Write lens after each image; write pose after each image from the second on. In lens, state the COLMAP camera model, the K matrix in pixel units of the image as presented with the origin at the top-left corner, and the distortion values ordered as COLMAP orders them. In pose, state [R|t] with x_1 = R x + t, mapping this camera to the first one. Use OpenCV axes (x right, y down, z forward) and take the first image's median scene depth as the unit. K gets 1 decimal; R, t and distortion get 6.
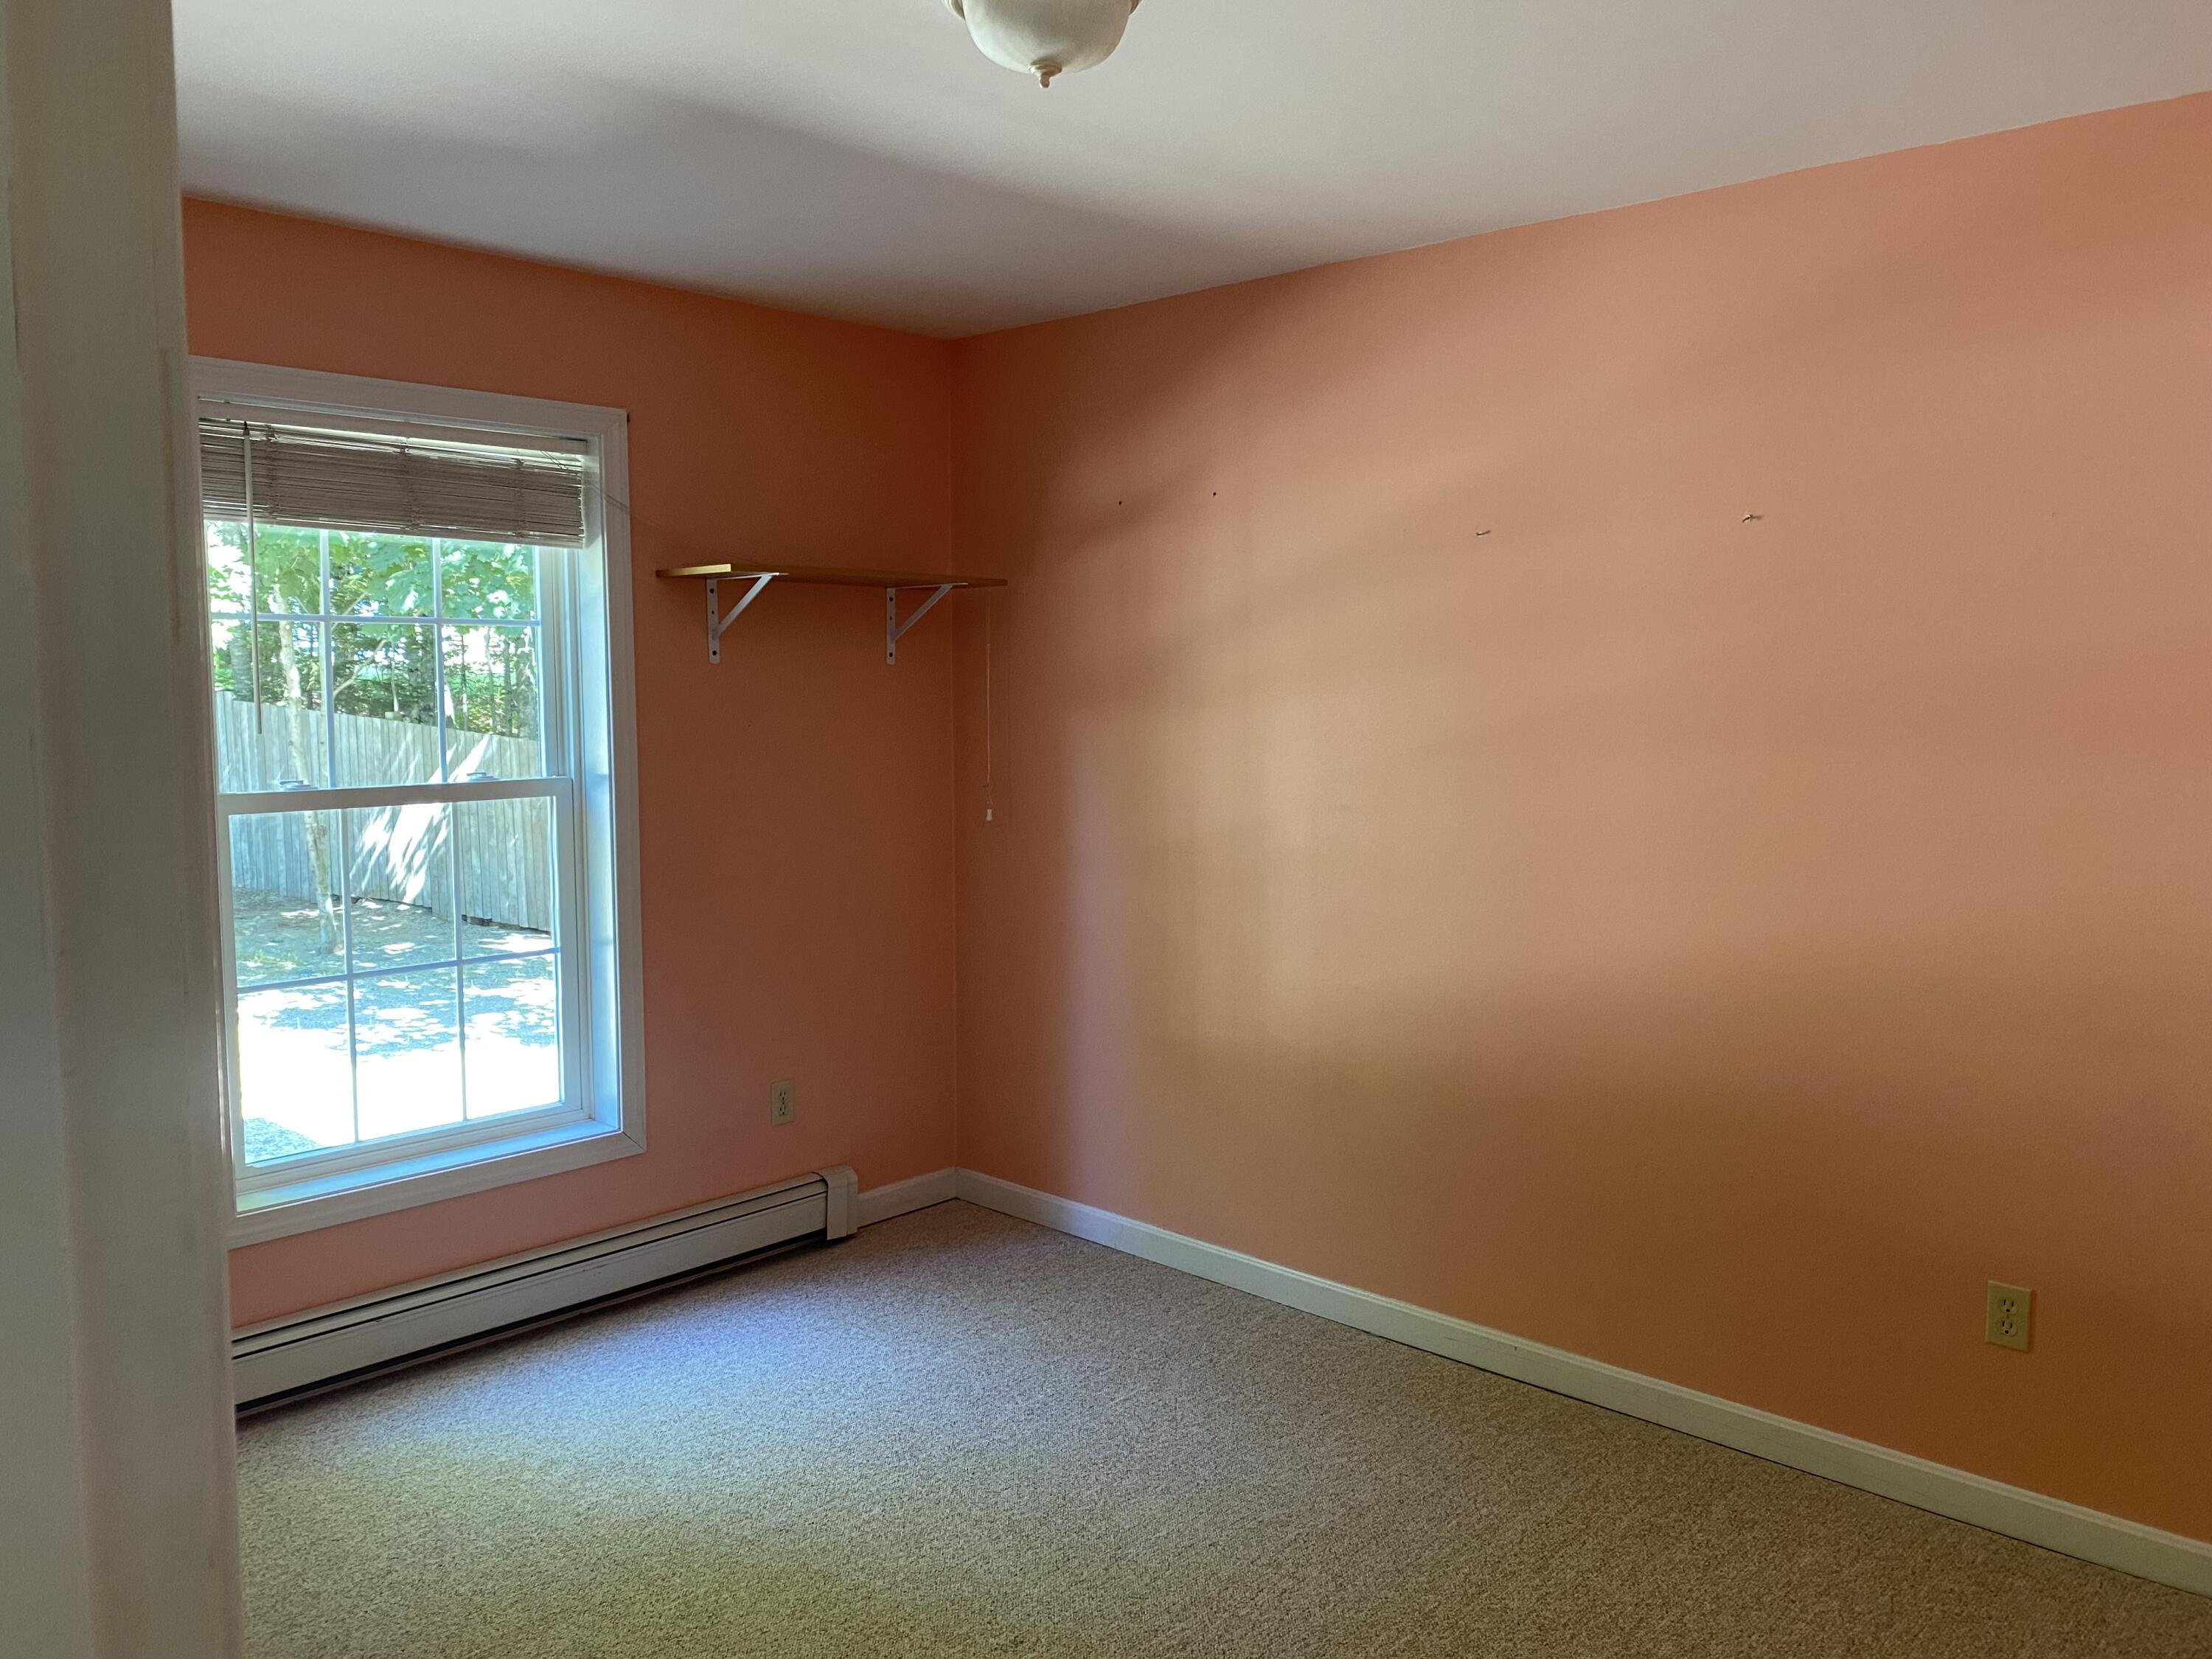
lens RADIAL K [[1667.3, 0, 1106.0], [0, 1667.3, 829.5], [0, 0, 1]] dist [-0.003855, -0.003550]
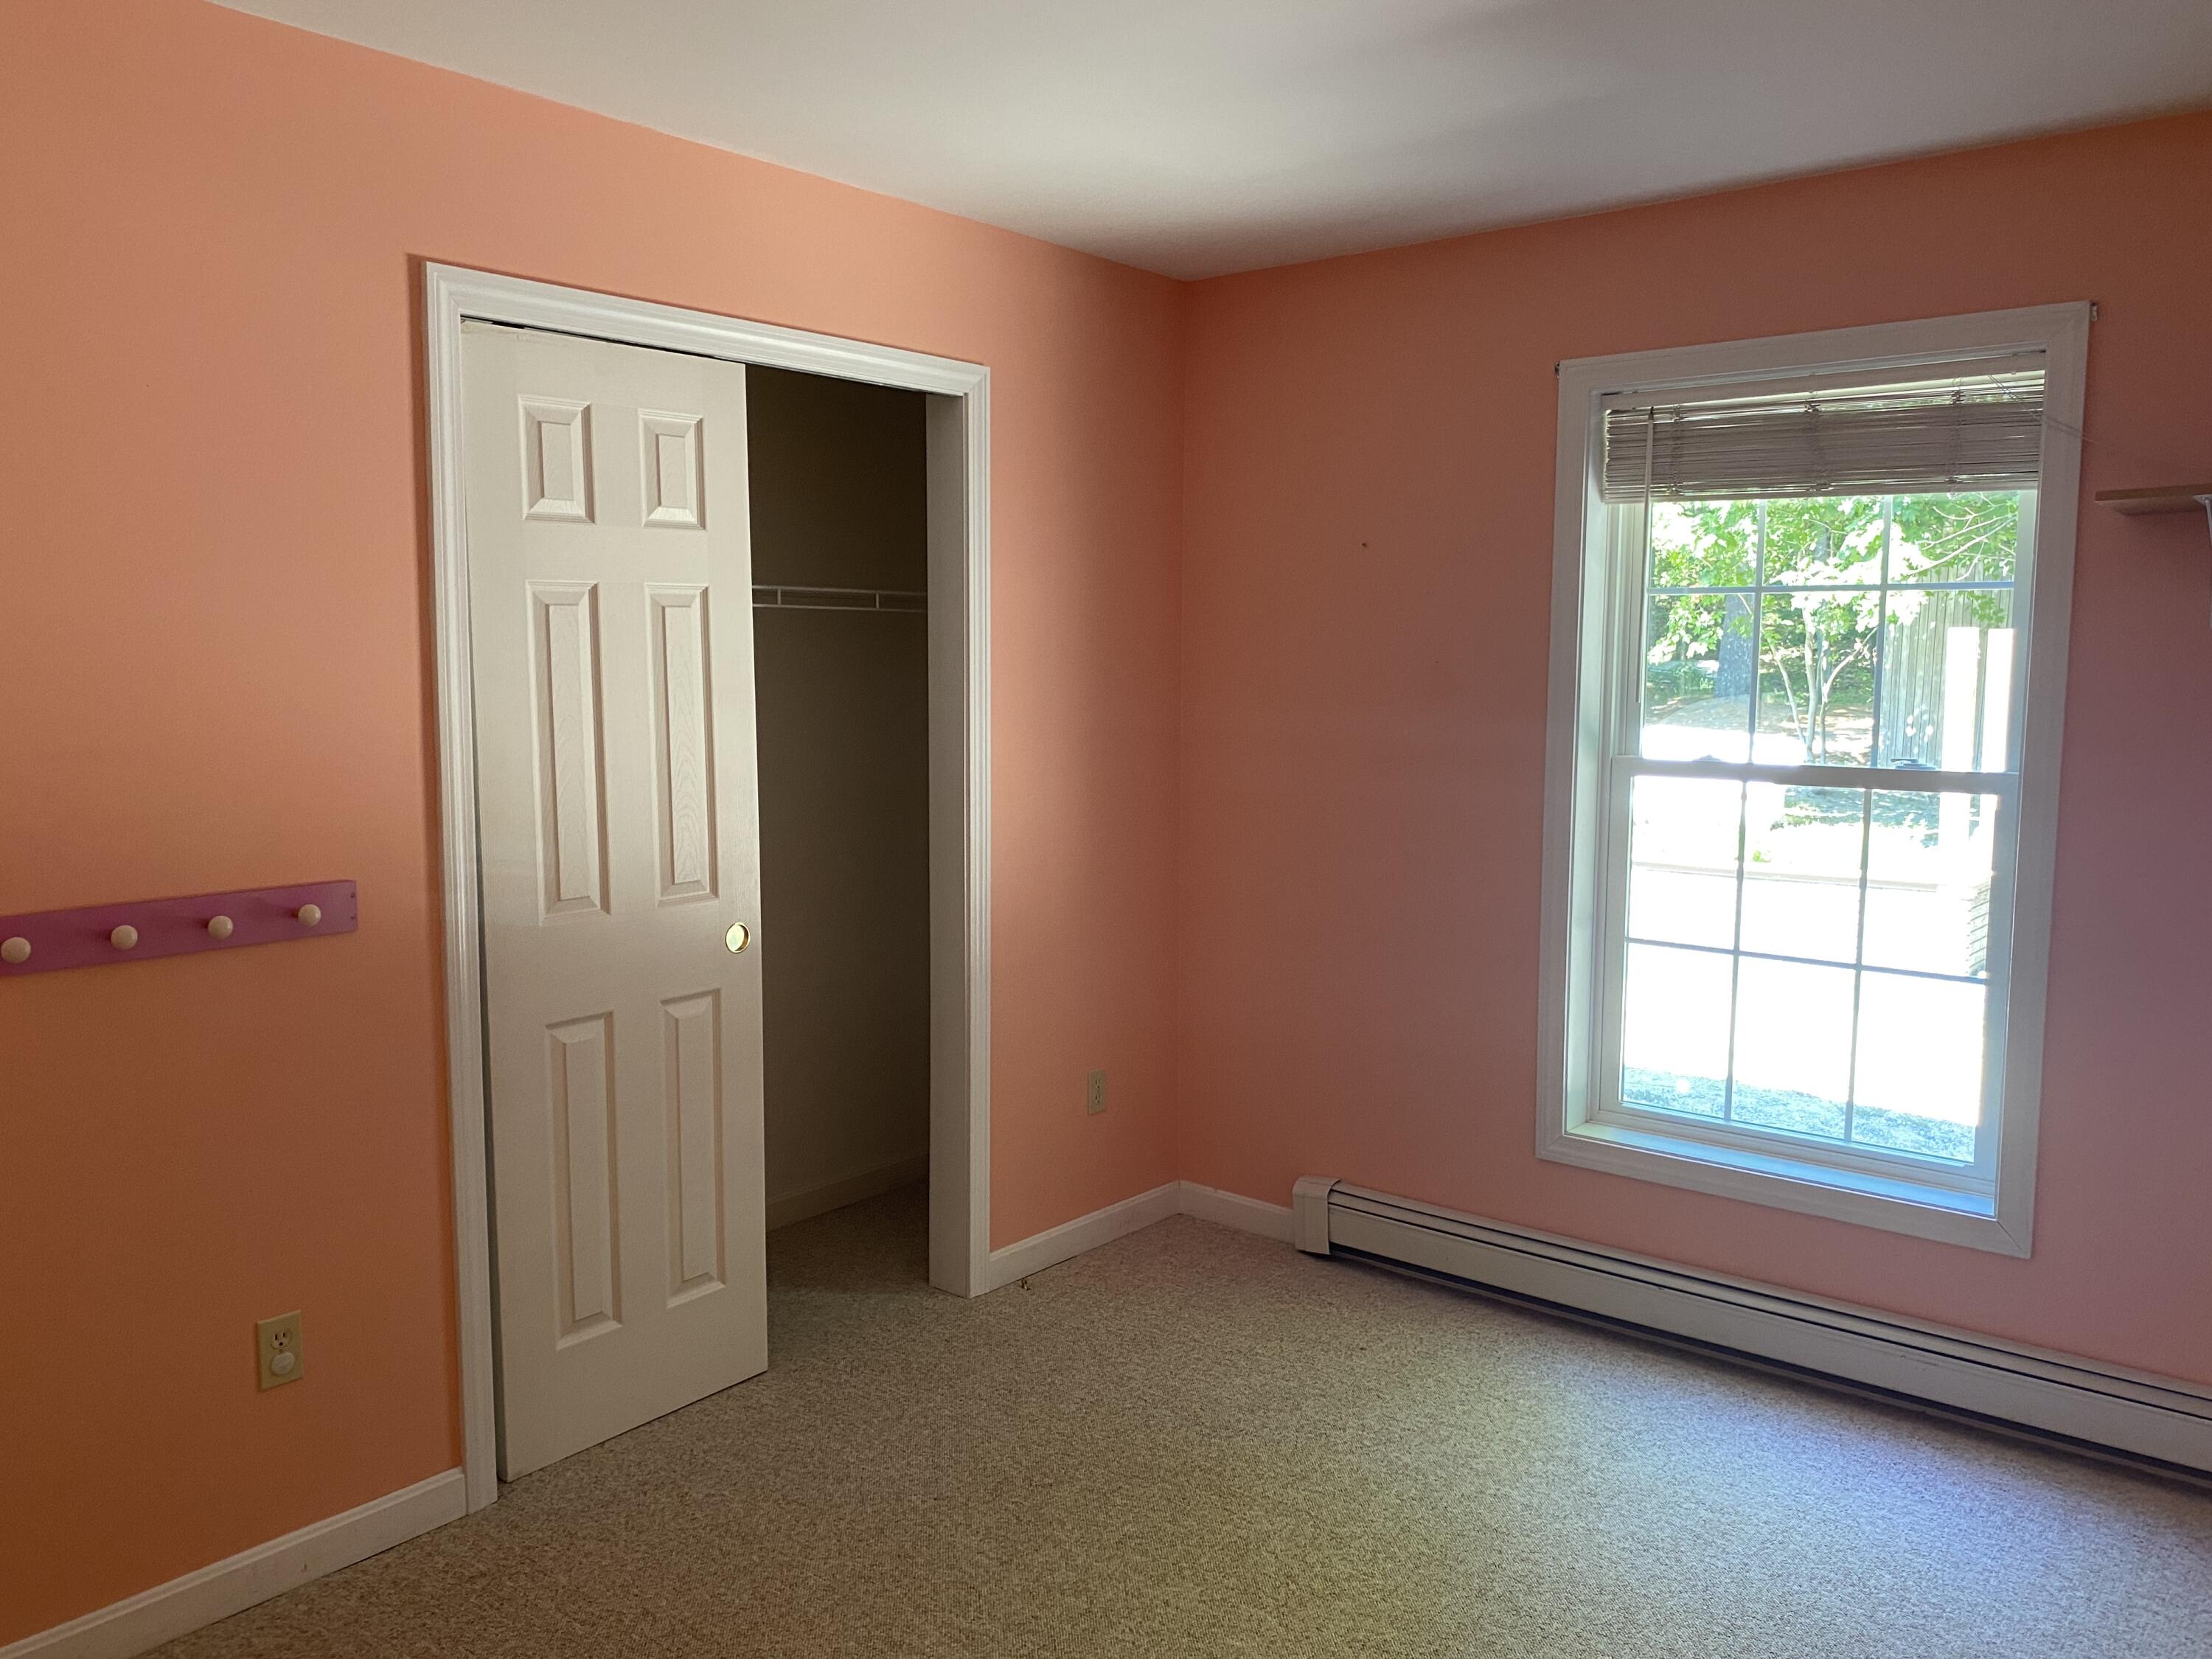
lens RADIAL K [[1703.2, 0, 1106.0], [0, 1703.2, 829.5], [0, 0, 1]] dist [0.002576, 0.001276]
pose [[0.067614, 0.107406, -0.991913, 0.519364], [-0.096177, 0.990260, 0.100671, -0.049964], [0.993065, 0.088593, 0.077286, 0.546775]]
